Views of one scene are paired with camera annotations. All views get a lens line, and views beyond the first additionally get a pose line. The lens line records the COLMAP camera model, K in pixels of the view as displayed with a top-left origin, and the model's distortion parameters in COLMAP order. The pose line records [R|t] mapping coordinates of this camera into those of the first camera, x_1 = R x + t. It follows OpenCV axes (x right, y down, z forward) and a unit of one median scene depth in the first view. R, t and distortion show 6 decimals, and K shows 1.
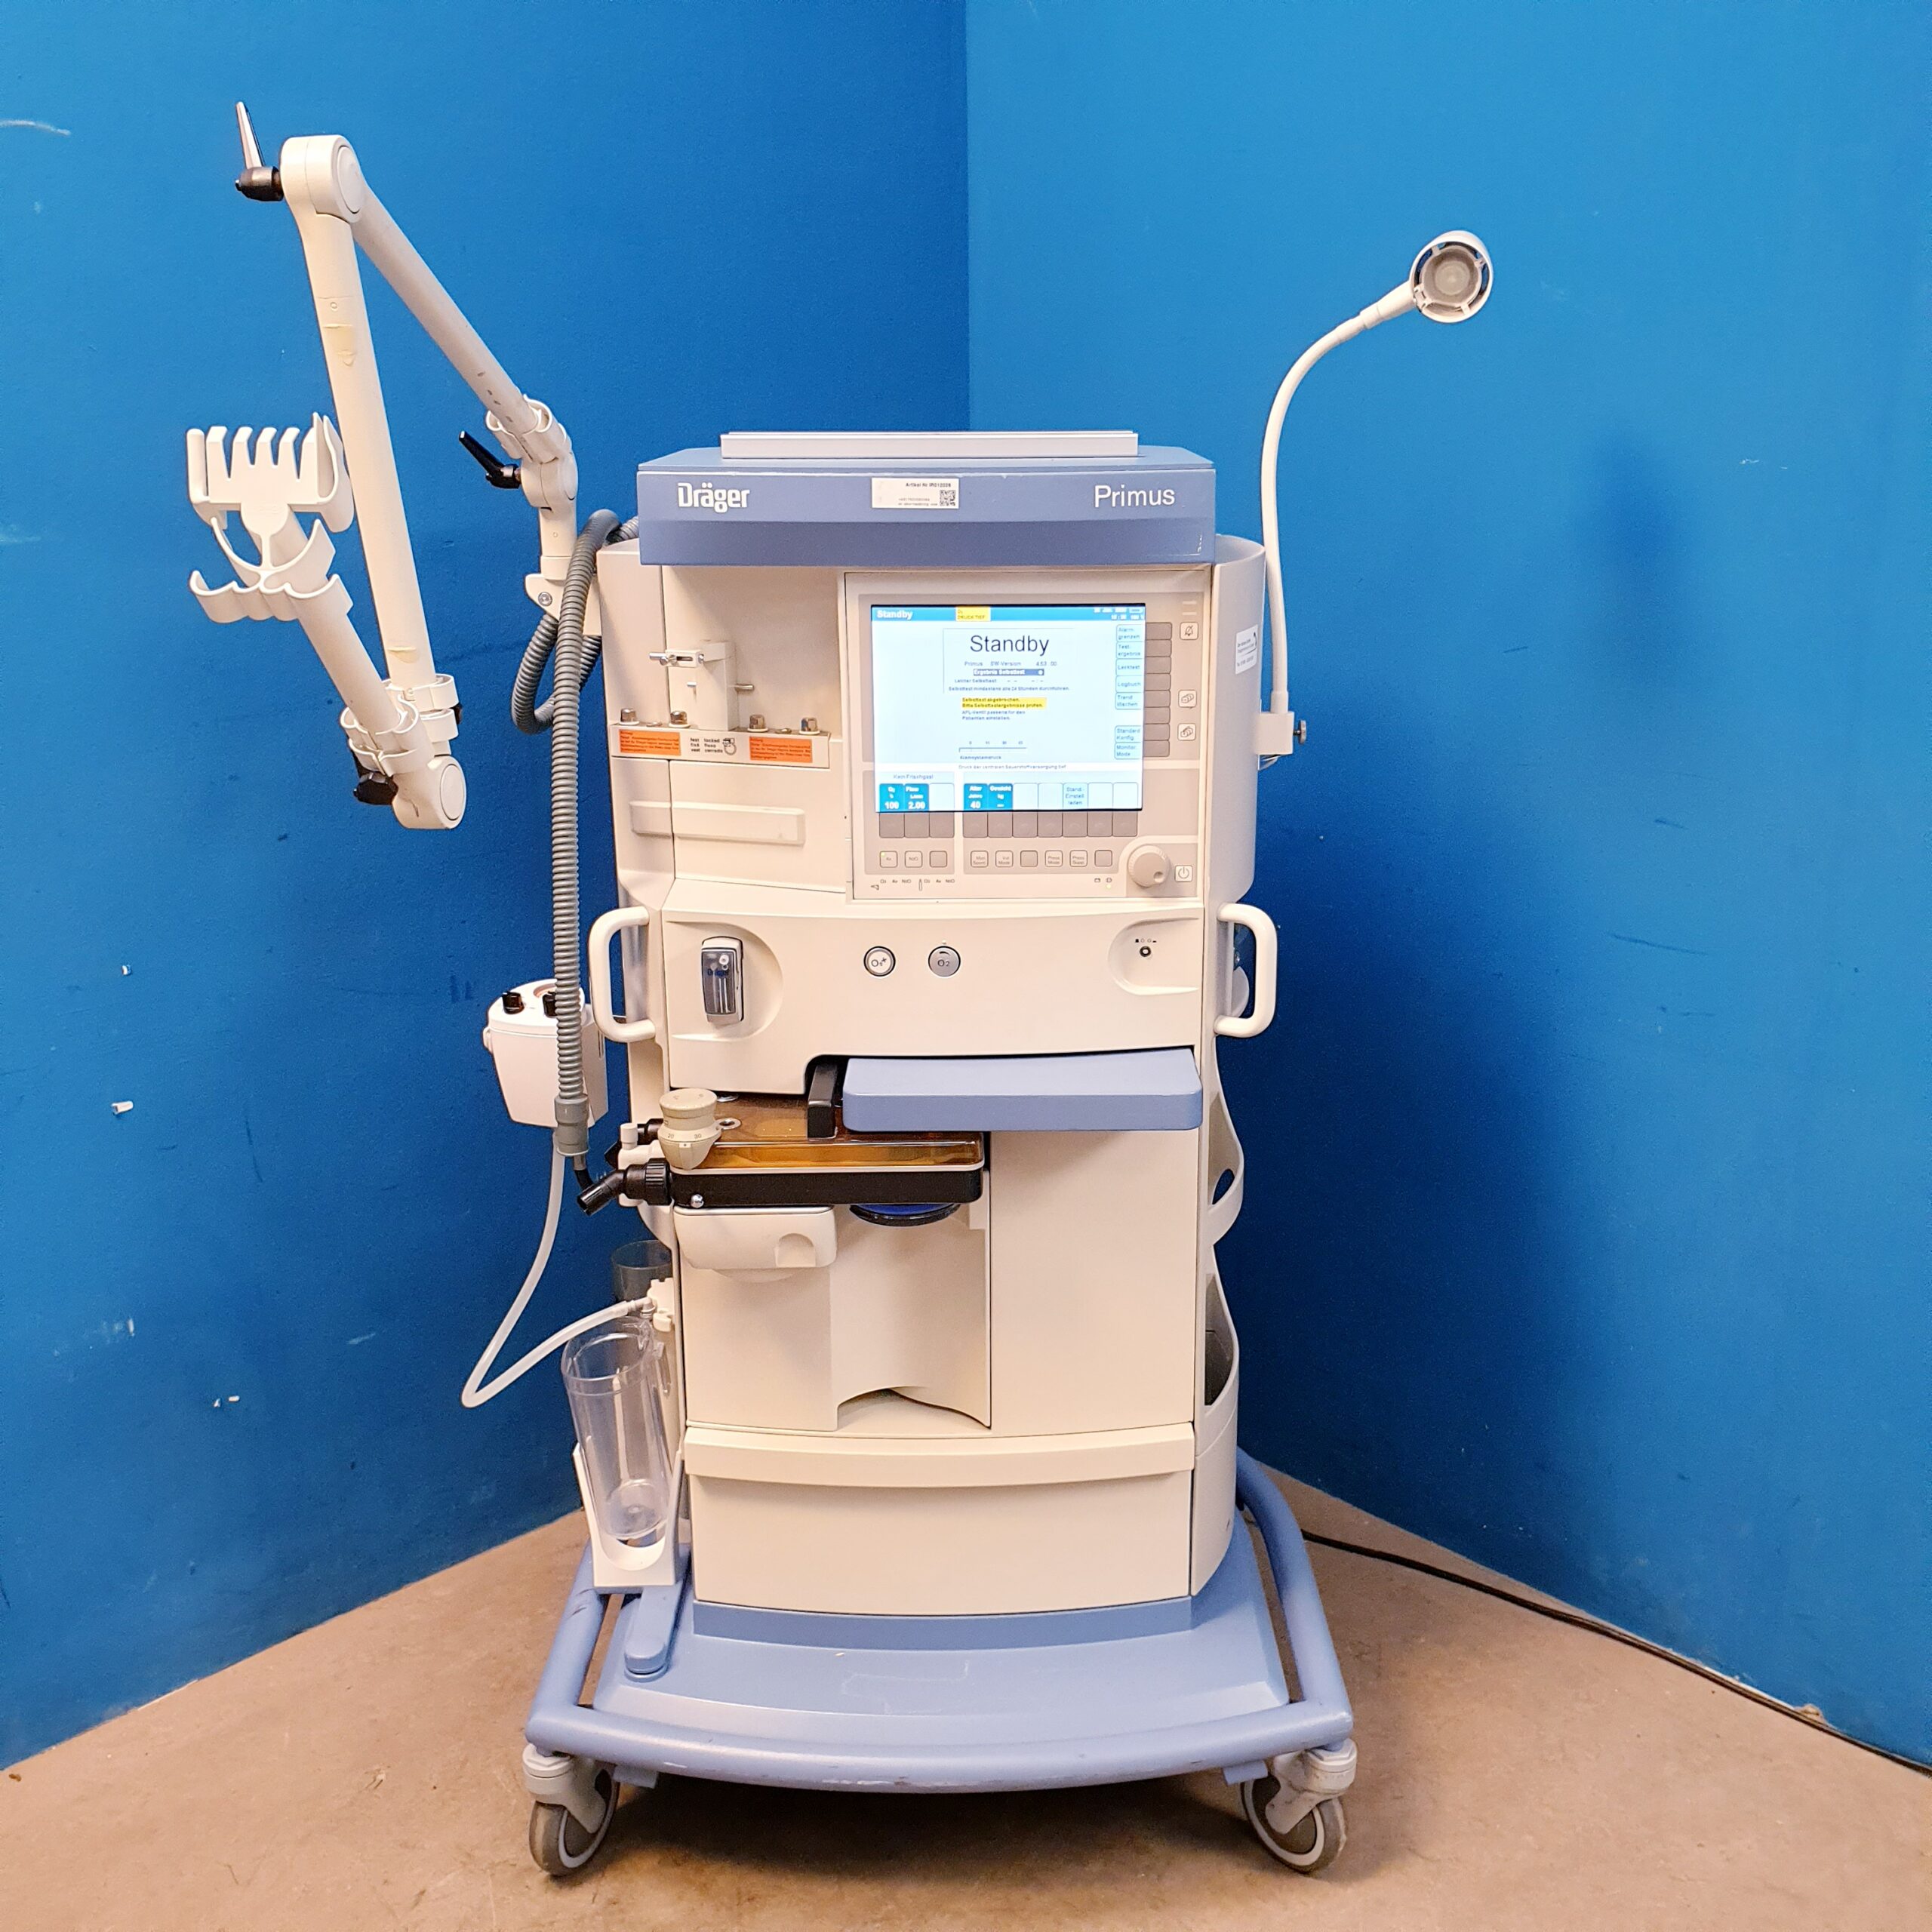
lens RADIAL K [[2032.9, 0, 1011.2], [0, 2032.9, 1006.2], [0, 0, 1]] dist [0.246199, -0.994405]
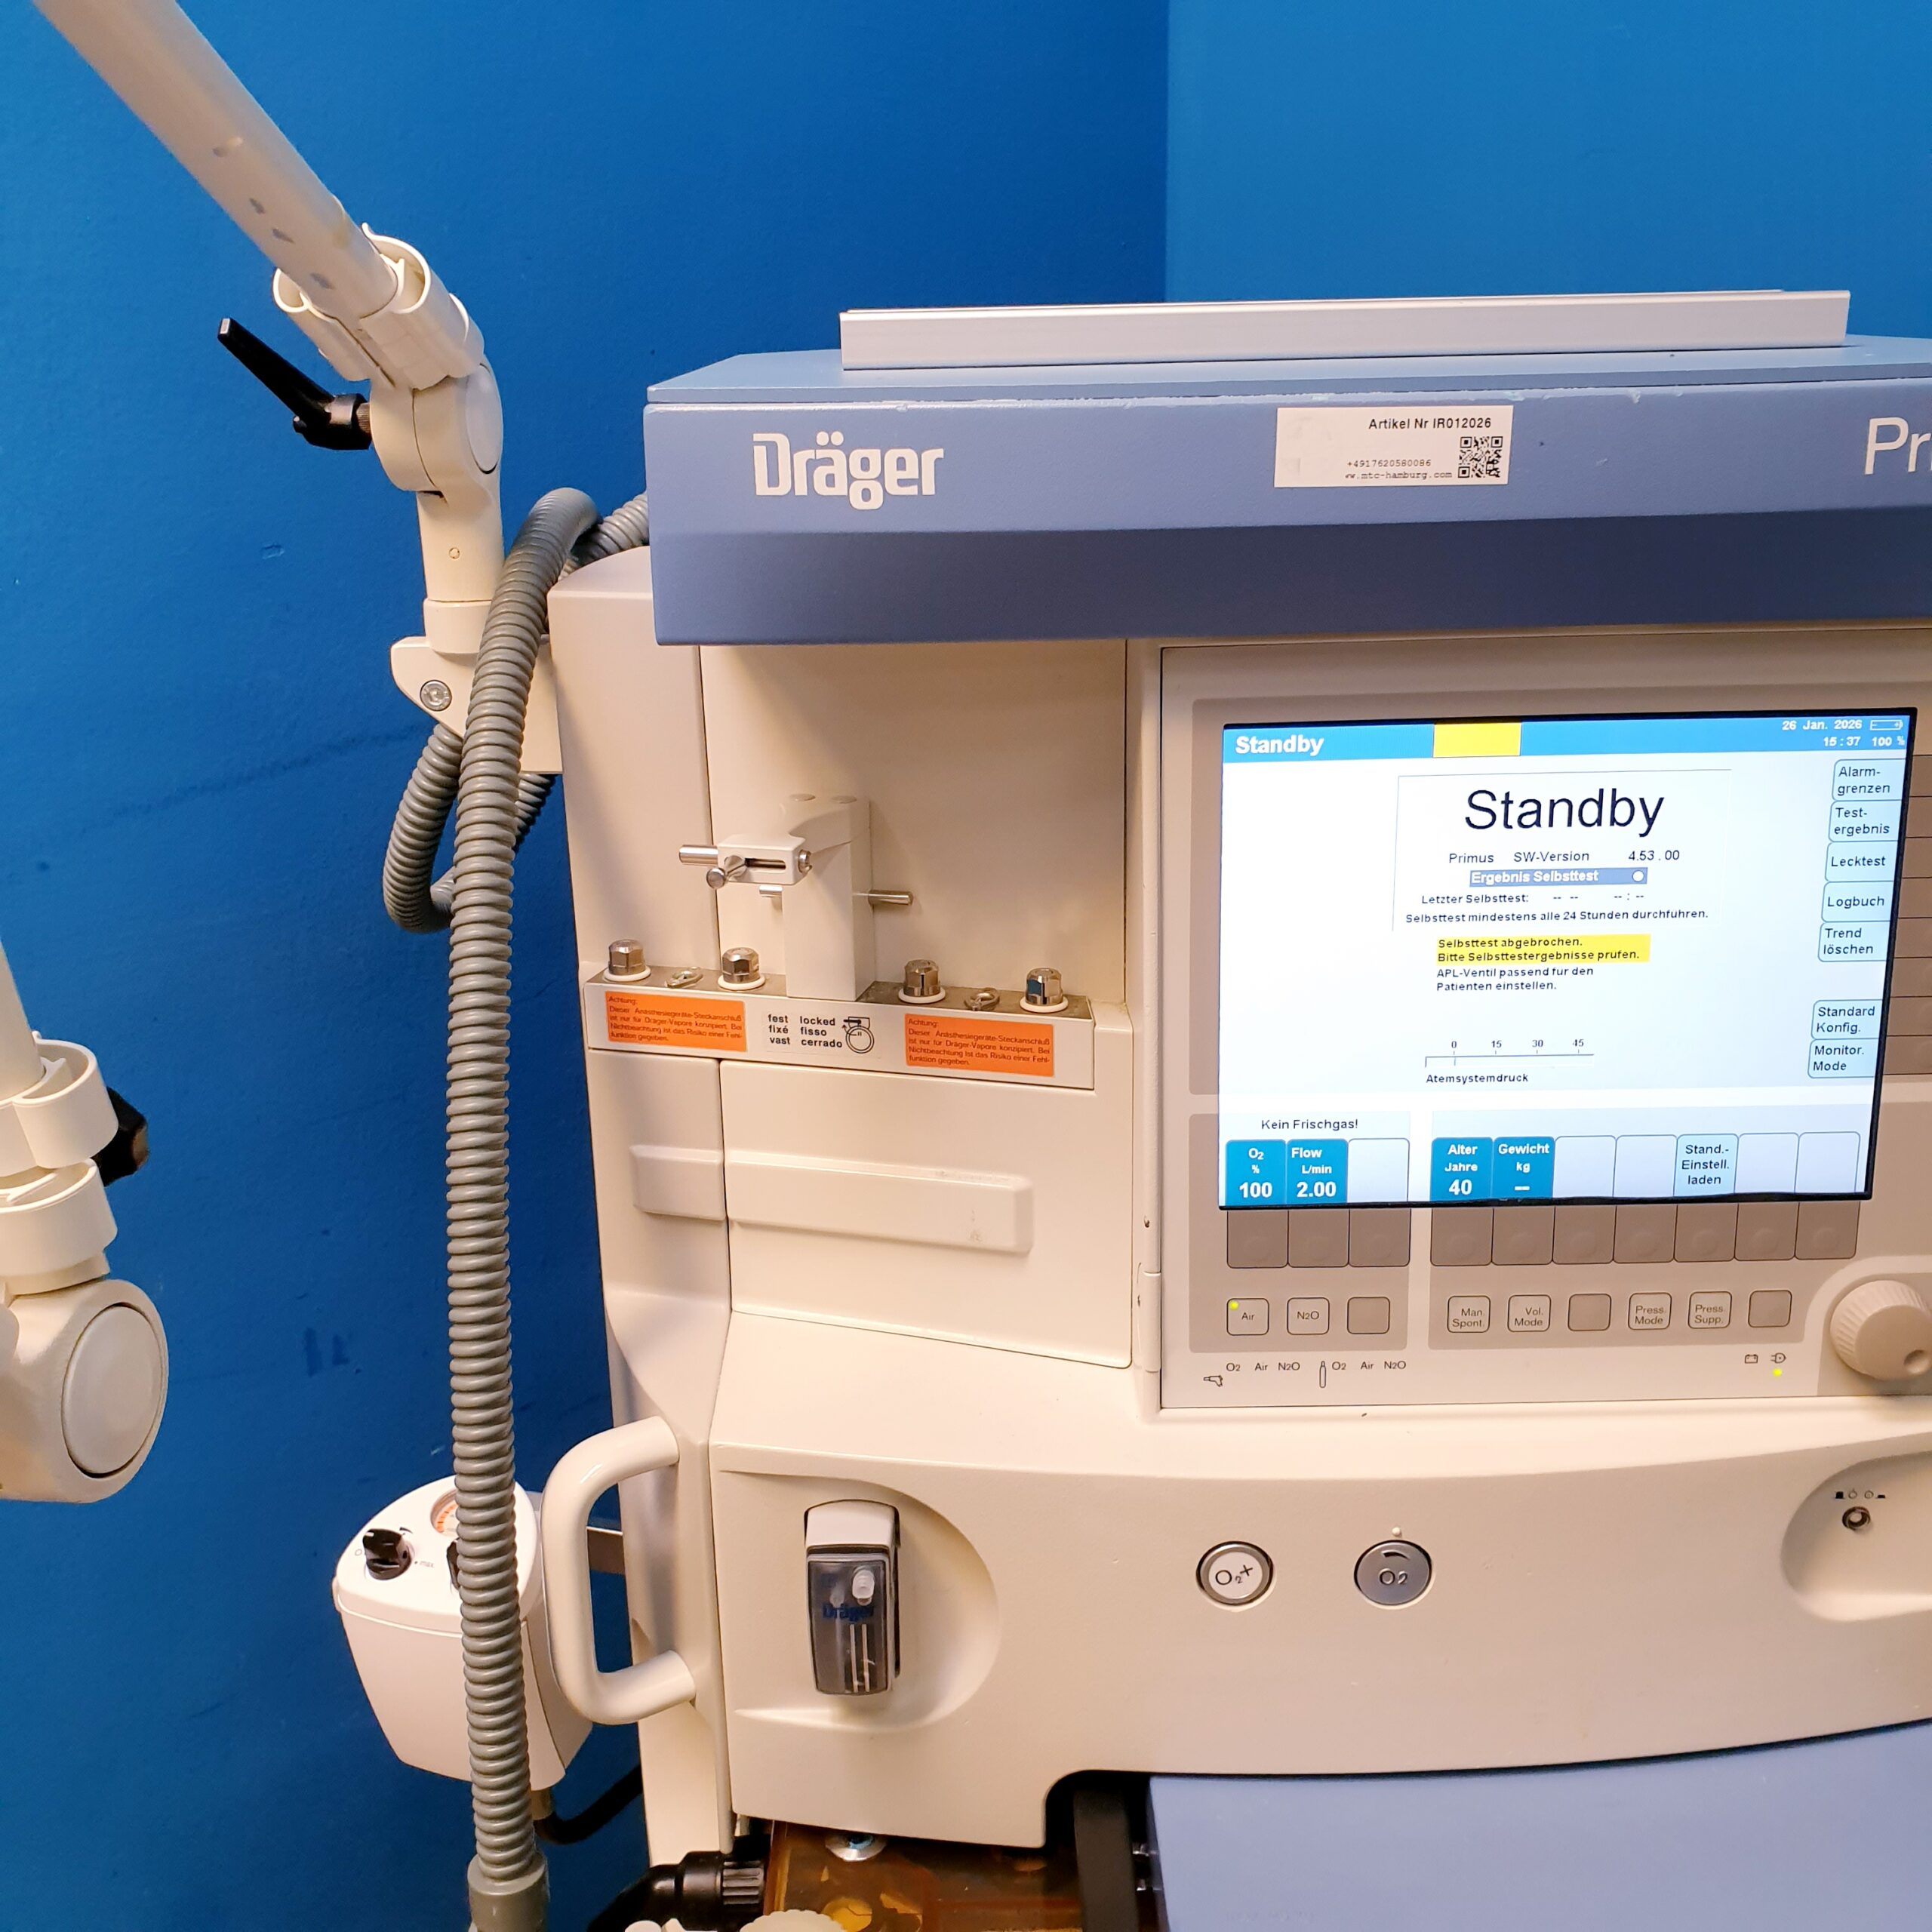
lens RADIAL K [[2004.2, 0, 966.0], [0, 2004.2, 966.0], [0, 0, 1]] dist [0.203440, -0.725871]
pose [[0.999839, -0.014833, -0.010066, -0.112999], [0.014999, 0.999749, 0.016666, -0.152057], [0.009816, -0.016815, 0.999810, 0.589201]]
